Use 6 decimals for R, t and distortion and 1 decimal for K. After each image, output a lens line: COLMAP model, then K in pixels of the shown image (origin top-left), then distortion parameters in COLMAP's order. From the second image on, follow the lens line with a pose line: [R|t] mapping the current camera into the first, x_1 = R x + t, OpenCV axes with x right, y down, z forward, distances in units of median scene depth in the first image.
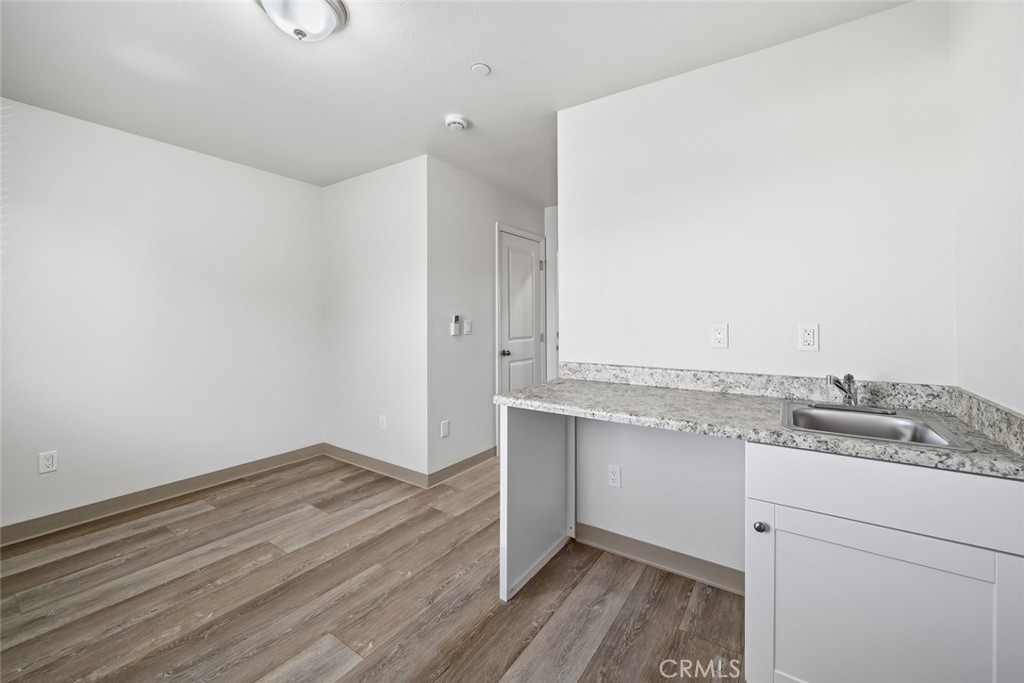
lens RADIAL K [[405.1, 0, 524.5], [0, 405.1, 317.5], [0, 0, 1]] dist [0.013242, -0.002935]
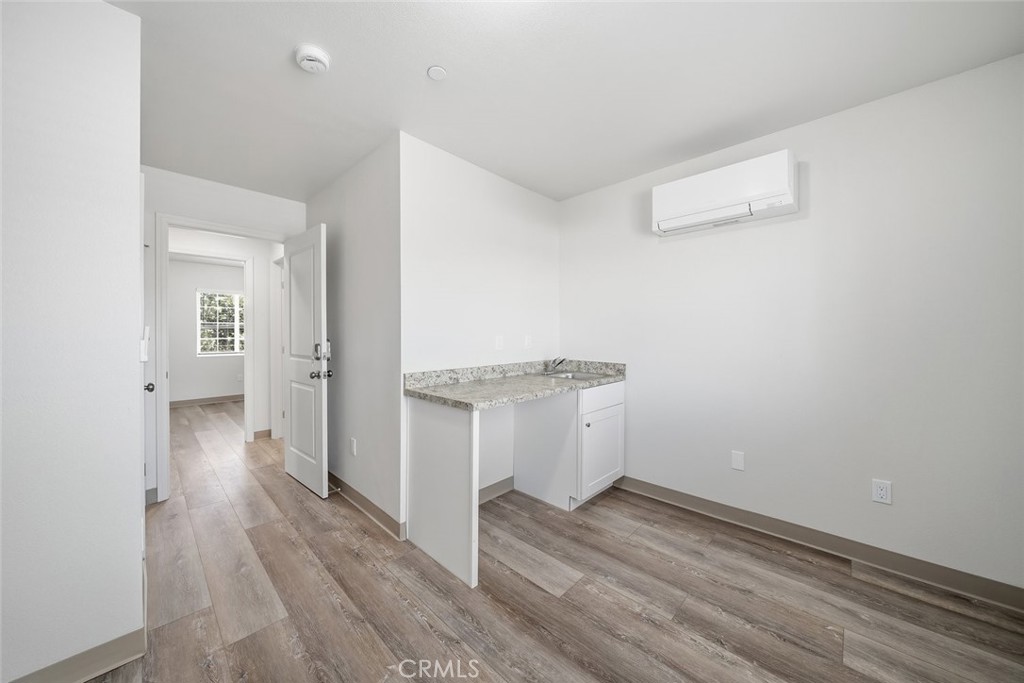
lens RADIAL K [[360.8, 0, 501.6], [0, 360.8, 335.6], [0, 0, 1]] dist [-0.001793, 0.000808]
pose [[0.190792, 0.000046, 0.981630, -1.028332], [0.001197, 0.999999, -0.000280, 0.014981], [-0.981630, 0.001228, 0.190792, 0.765958]]
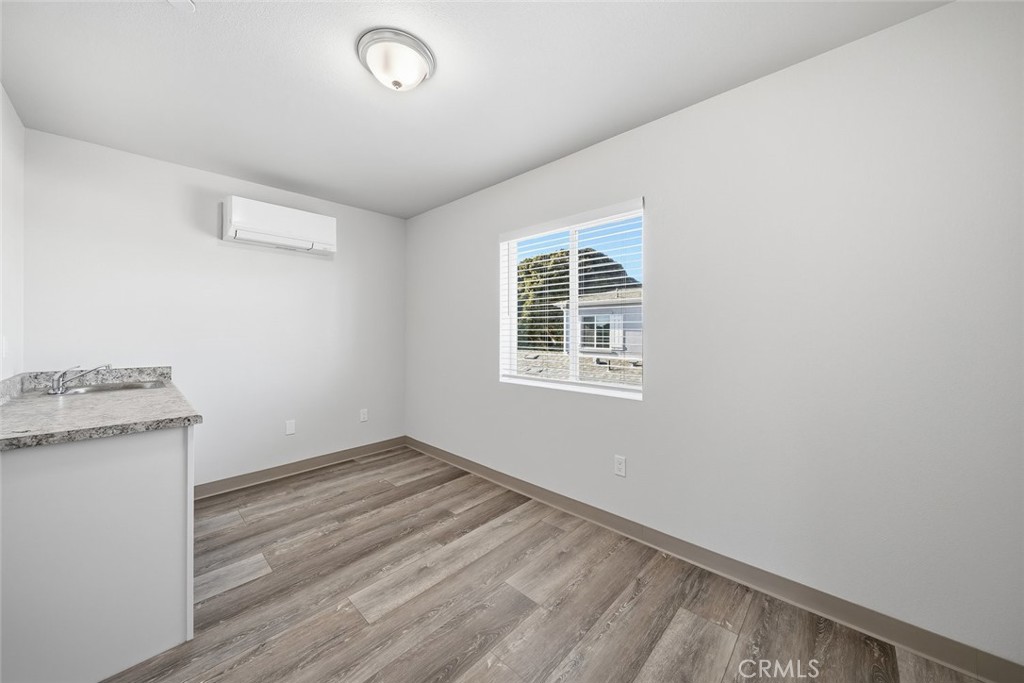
lens RADIAL K [[360.8, 0, 510.4], [0, 360.8, 344.3], [0, 0, 1]] dist [-0.001793, 0.000808]
pose [[-0.985939, -0.003441, 0.167068, -0.926014], [0.001894, 0.999494, 0.031764, 0.009268], [-0.167093, 0.031634, -0.985434, 1.715715]]
